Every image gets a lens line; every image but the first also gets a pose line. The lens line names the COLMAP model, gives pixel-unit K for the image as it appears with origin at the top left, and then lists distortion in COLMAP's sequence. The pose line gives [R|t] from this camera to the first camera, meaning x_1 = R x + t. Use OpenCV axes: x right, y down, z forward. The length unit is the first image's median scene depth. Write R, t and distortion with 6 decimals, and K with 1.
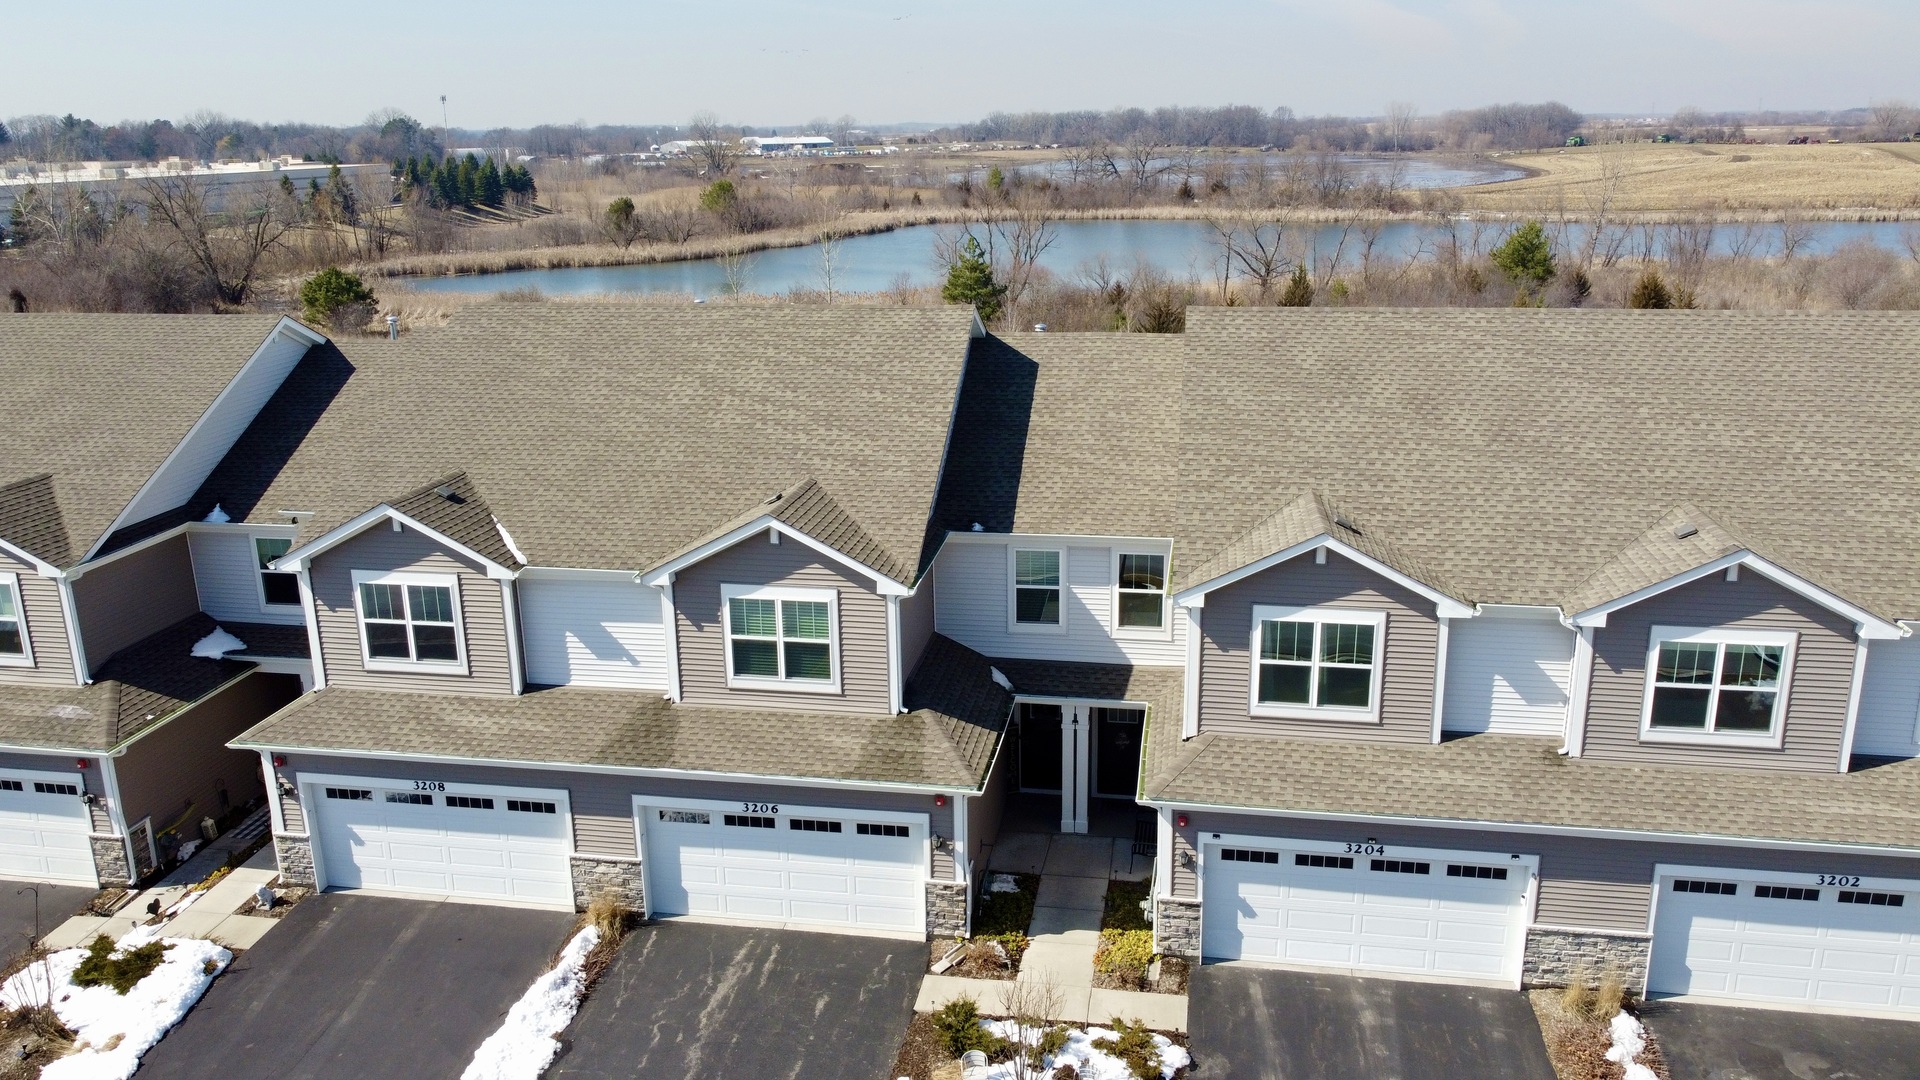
lens RADIAL K [[1444.6, 0, 955.3], [0, 1444.6, 534.3], [0, 0, 1]] dist [-0.000018, -0.007472]
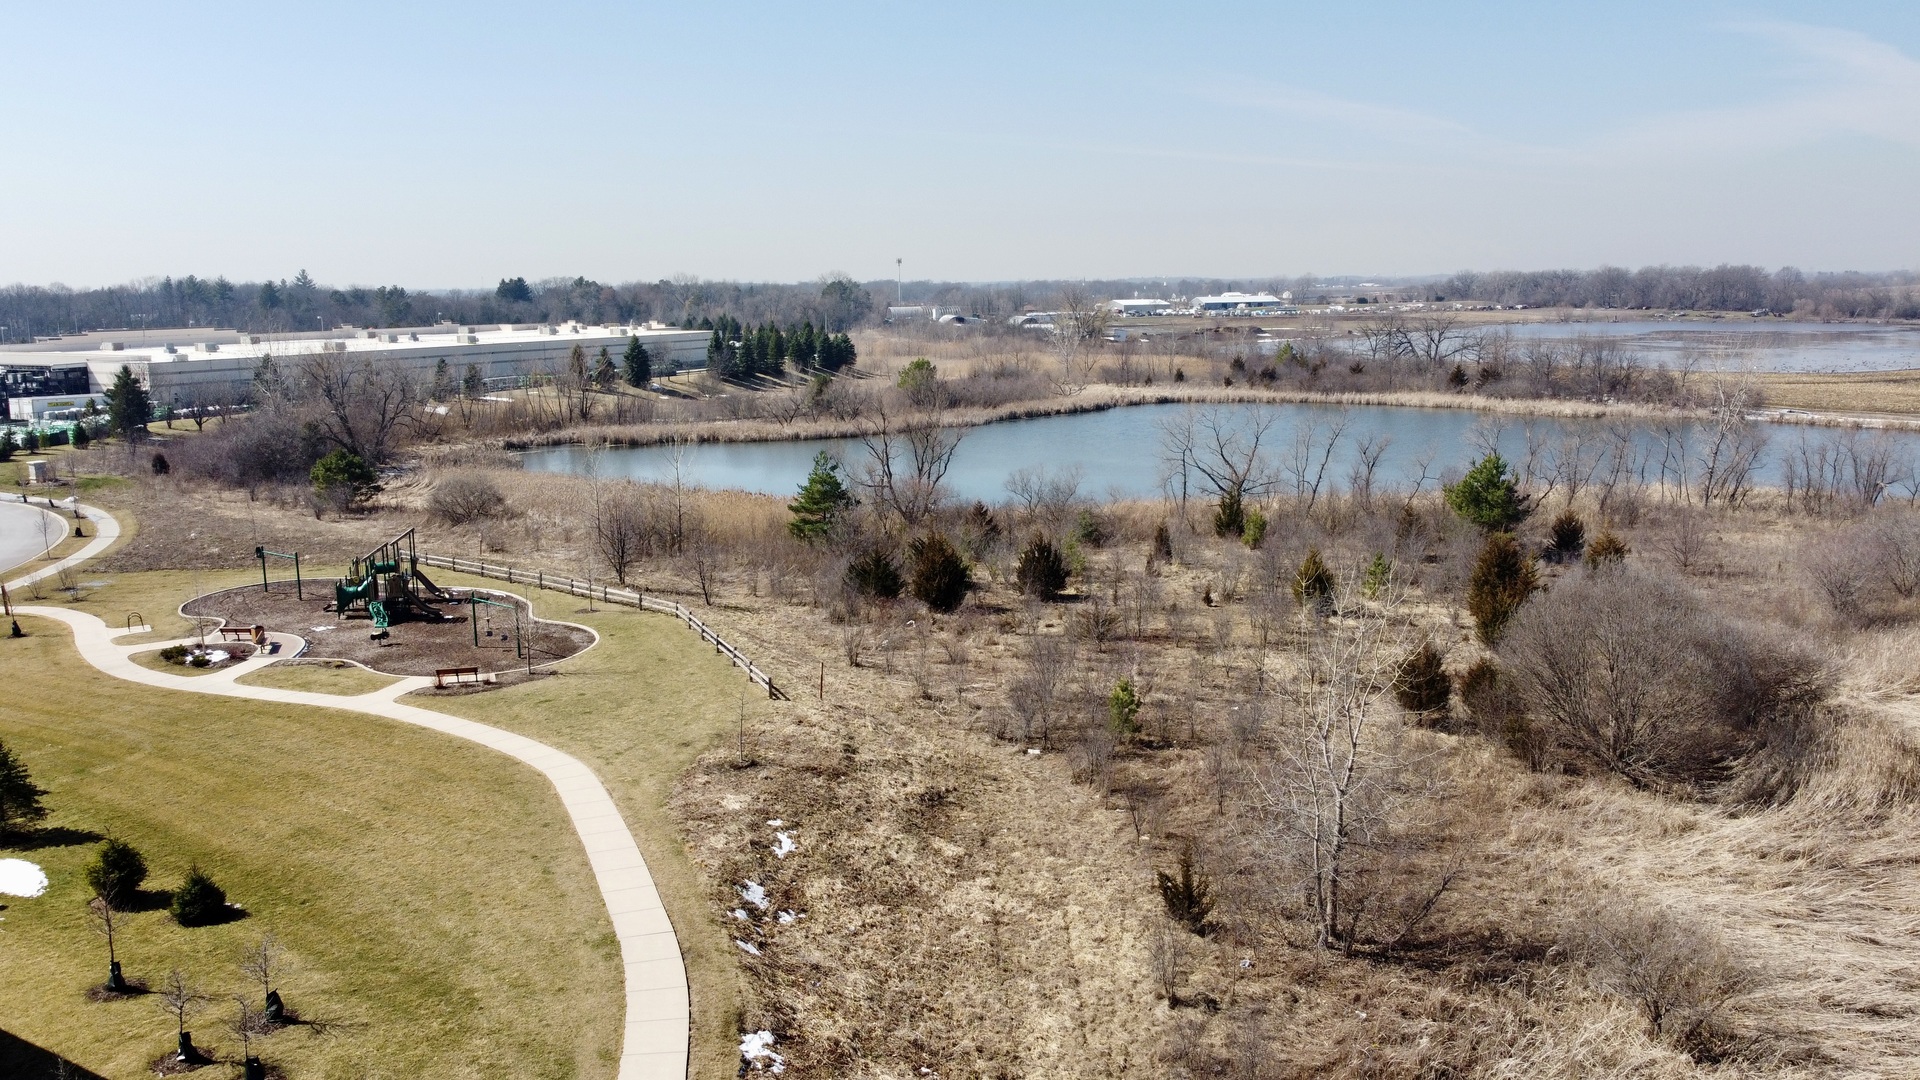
lens RADIAL K [[1444.6, 0, 962.6], [0, 1444.6, 545.2], [0, 0, 1]] dist [-0.000018, -0.007472]
pose [[0.936172, 0.065571, -0.345372, 0.174080], [-0.096774, 0.992561, -0.073873, -0.030830], [0.337959, 0.102581, 0.935554, 0.048116]]
